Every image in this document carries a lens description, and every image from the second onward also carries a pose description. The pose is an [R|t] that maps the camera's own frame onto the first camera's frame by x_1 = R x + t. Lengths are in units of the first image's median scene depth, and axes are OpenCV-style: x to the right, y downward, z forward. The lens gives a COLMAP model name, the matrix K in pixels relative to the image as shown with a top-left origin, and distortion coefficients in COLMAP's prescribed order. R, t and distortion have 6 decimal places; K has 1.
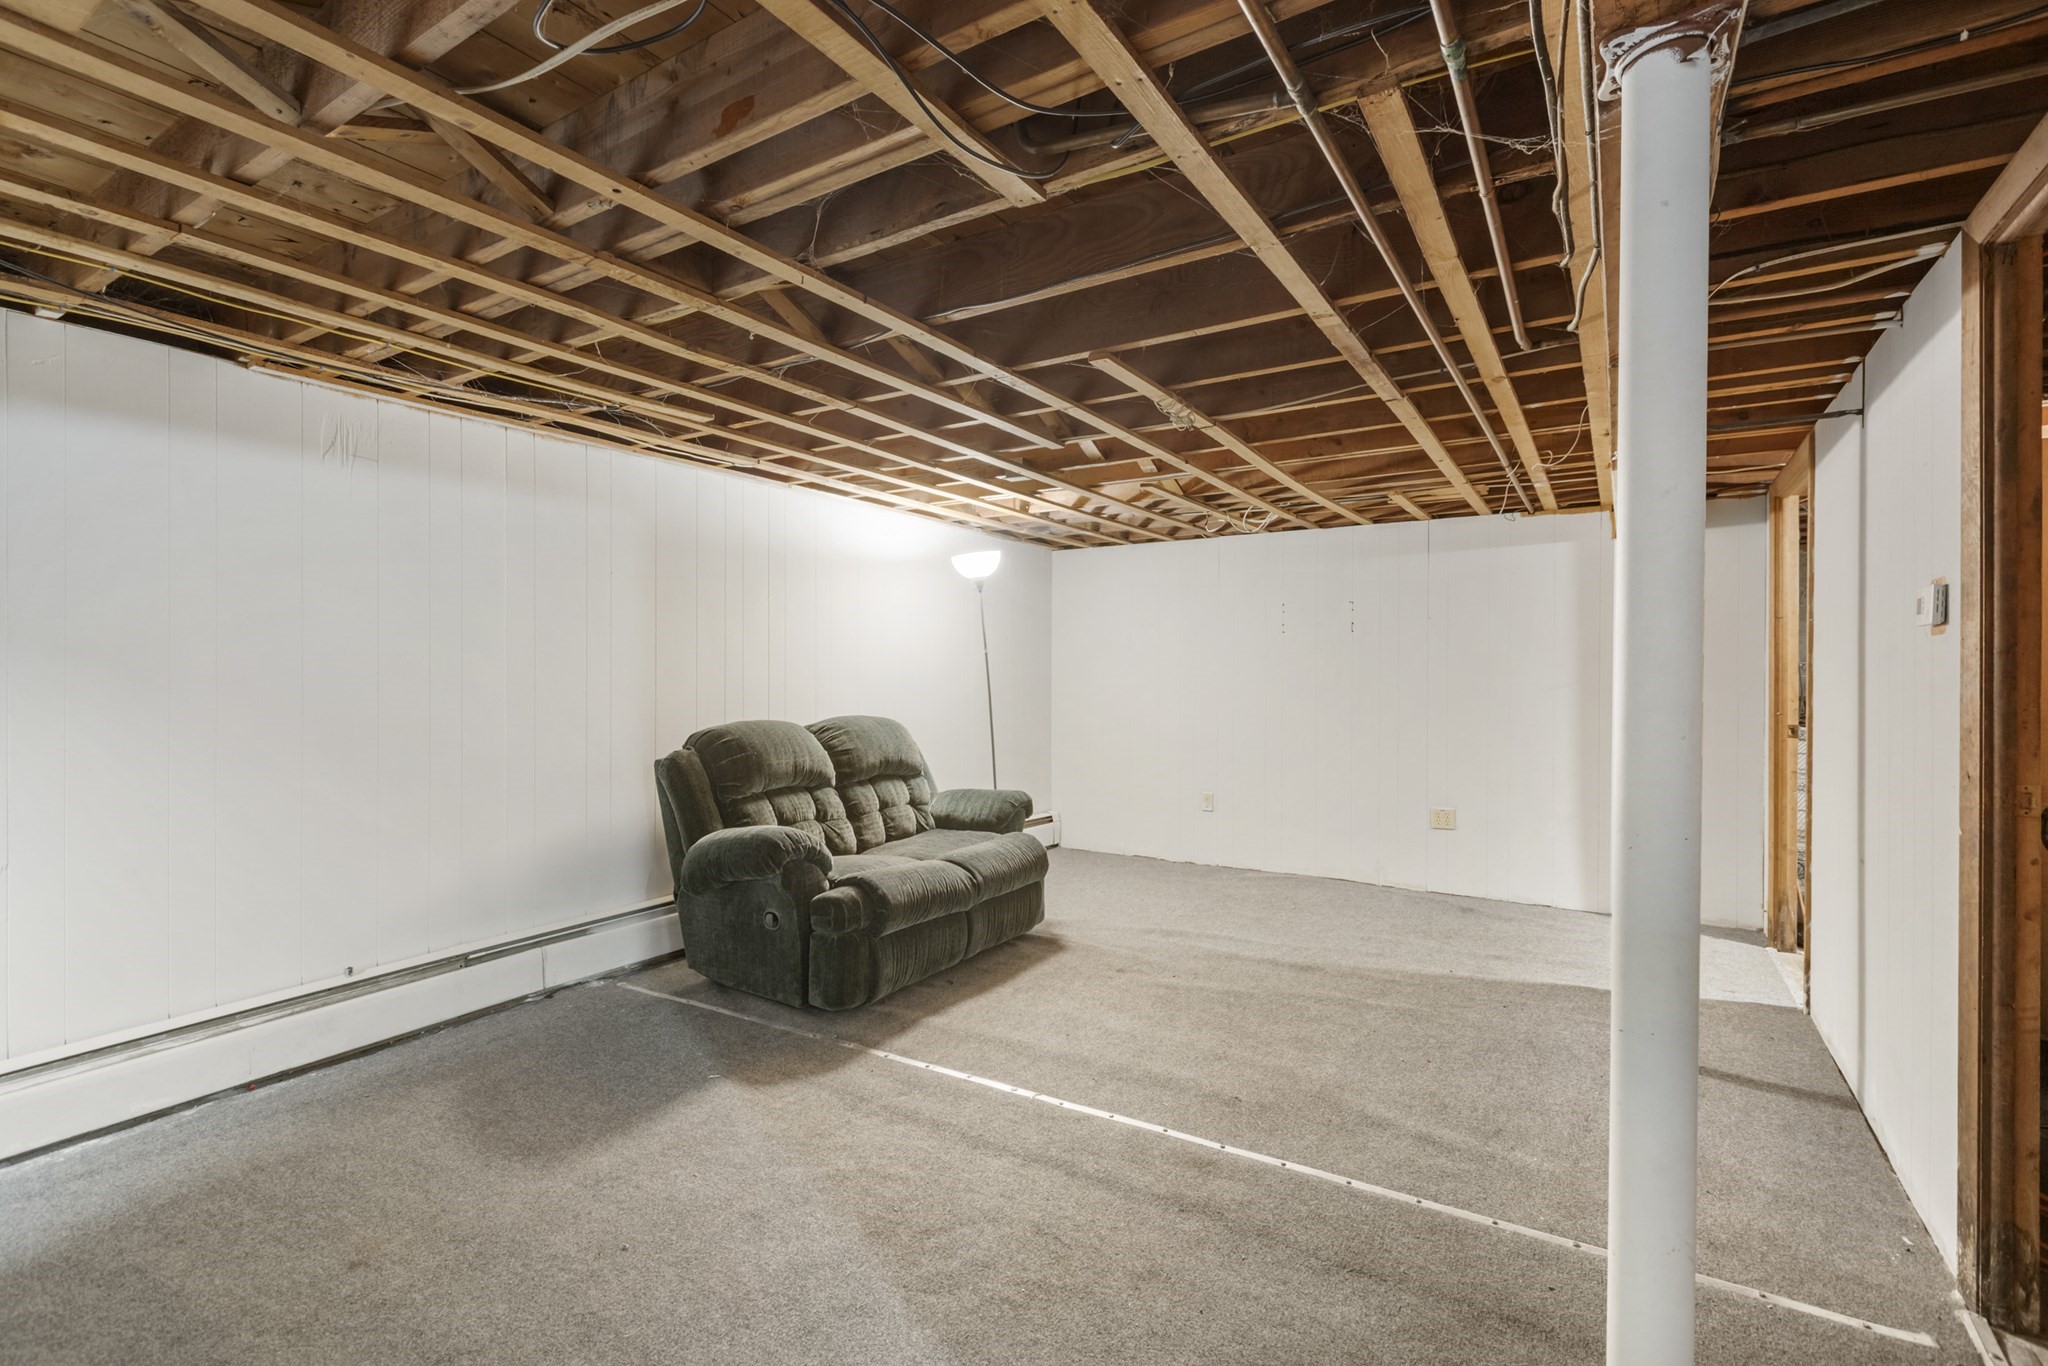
lens RADIAL K [[925.4, 0, 1019.0], [0, 925.4, 670.3], [0, 0, 1]] dist [0.000772, -0.001742]
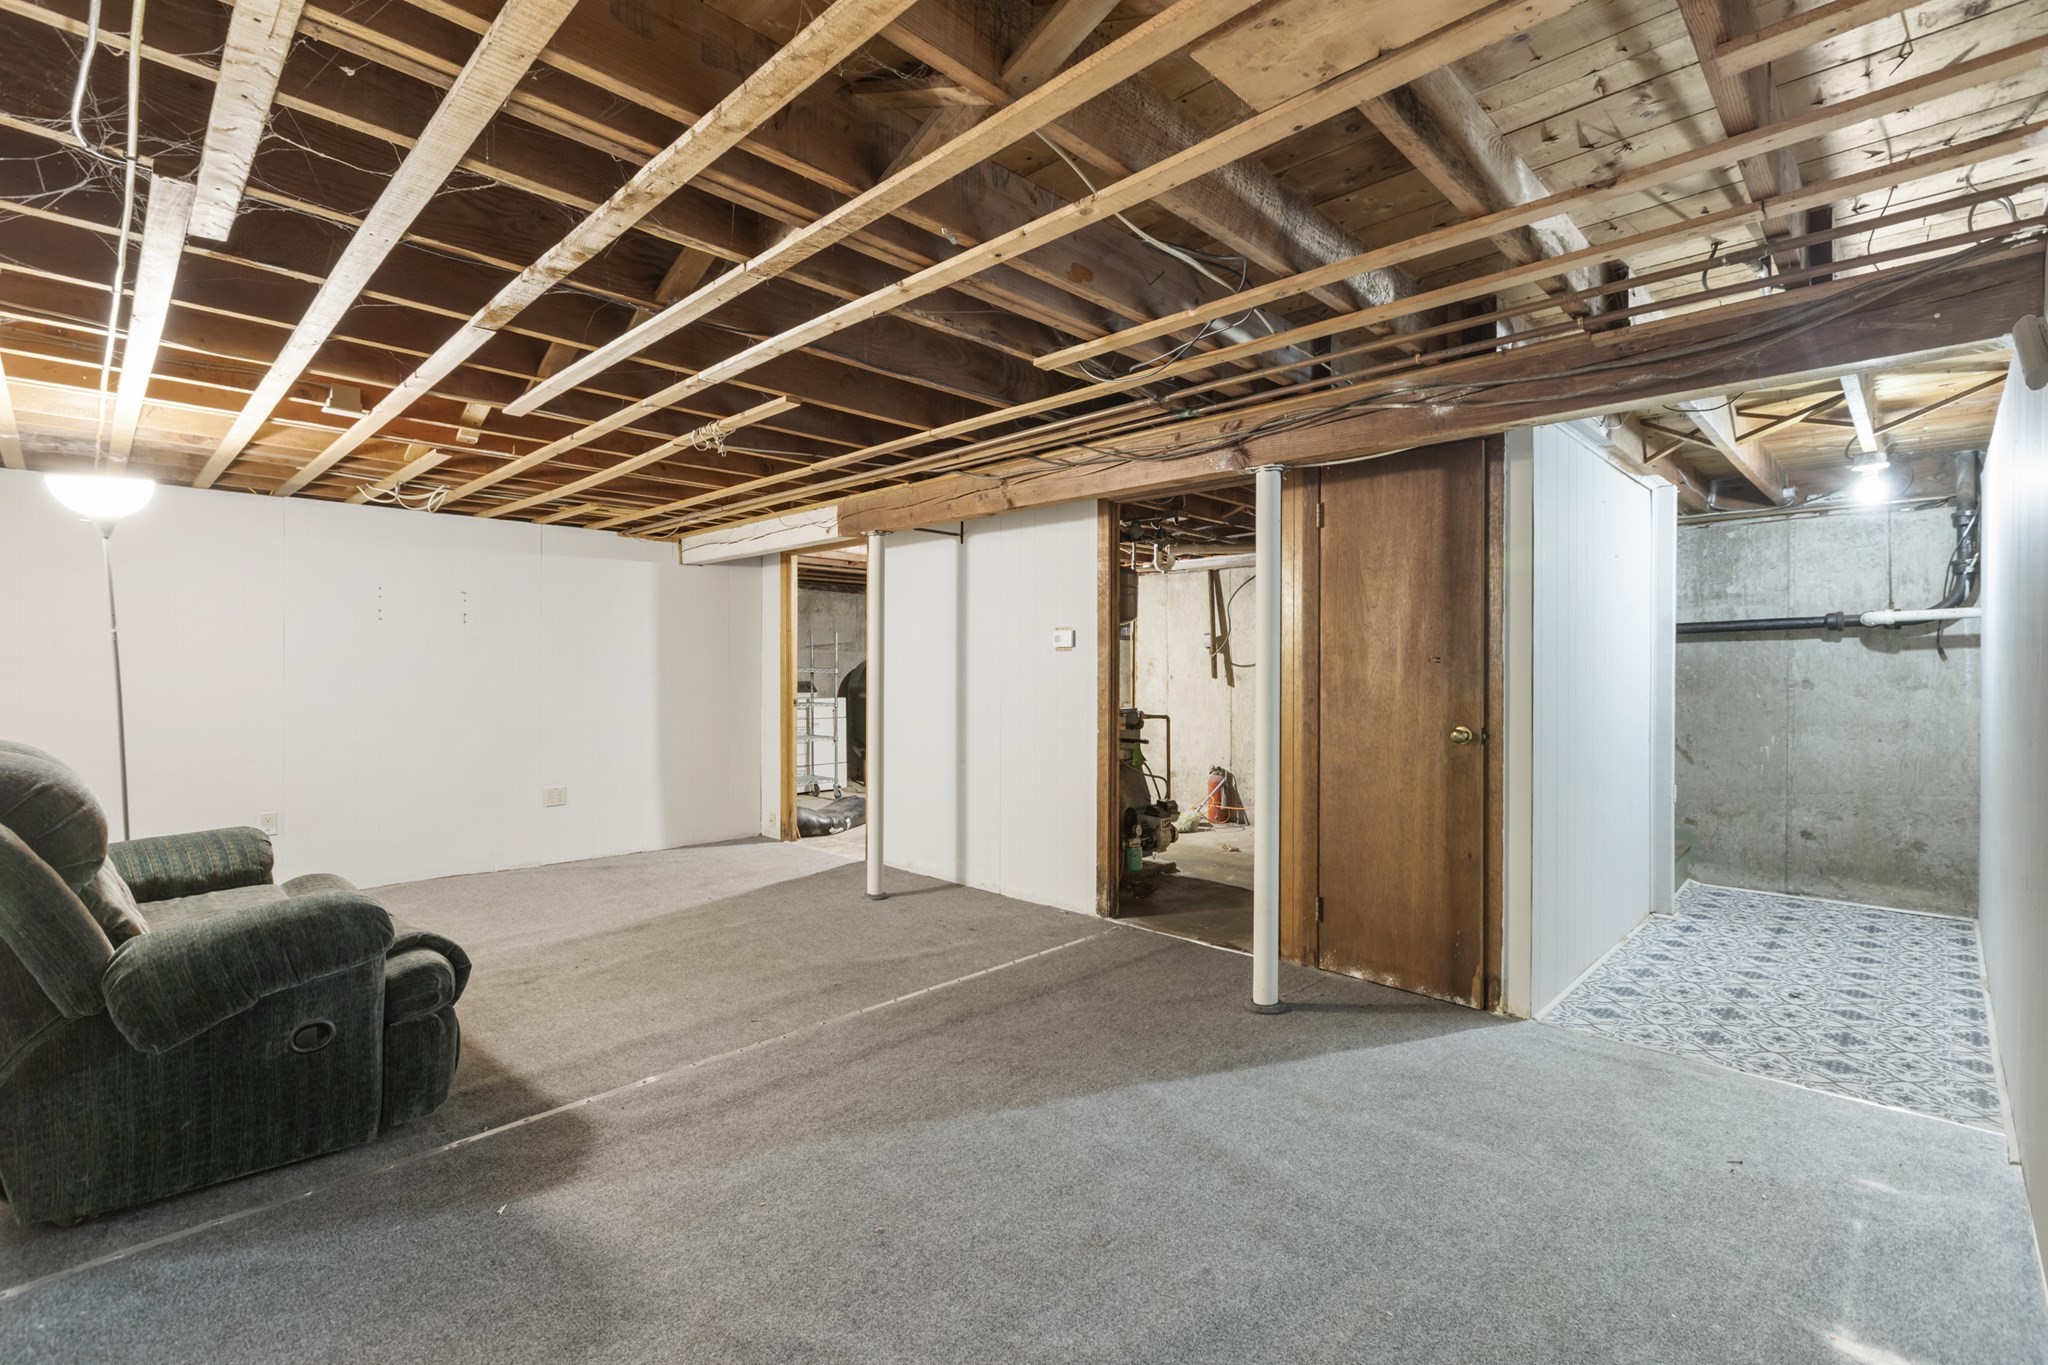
lens RADIAL K [[925.4, 0, 1009.9], [0, 925.4, 685.3], [0, 0, 1]] dist [0.000772, -0.001742]
pose [[0.217049, -0.018705, 0.975981, -0.955384], [-0.013675, 0.999660, 0.022200, -0.006104], [-0.976065, -0.018165, 0.216720, 0.443016]]
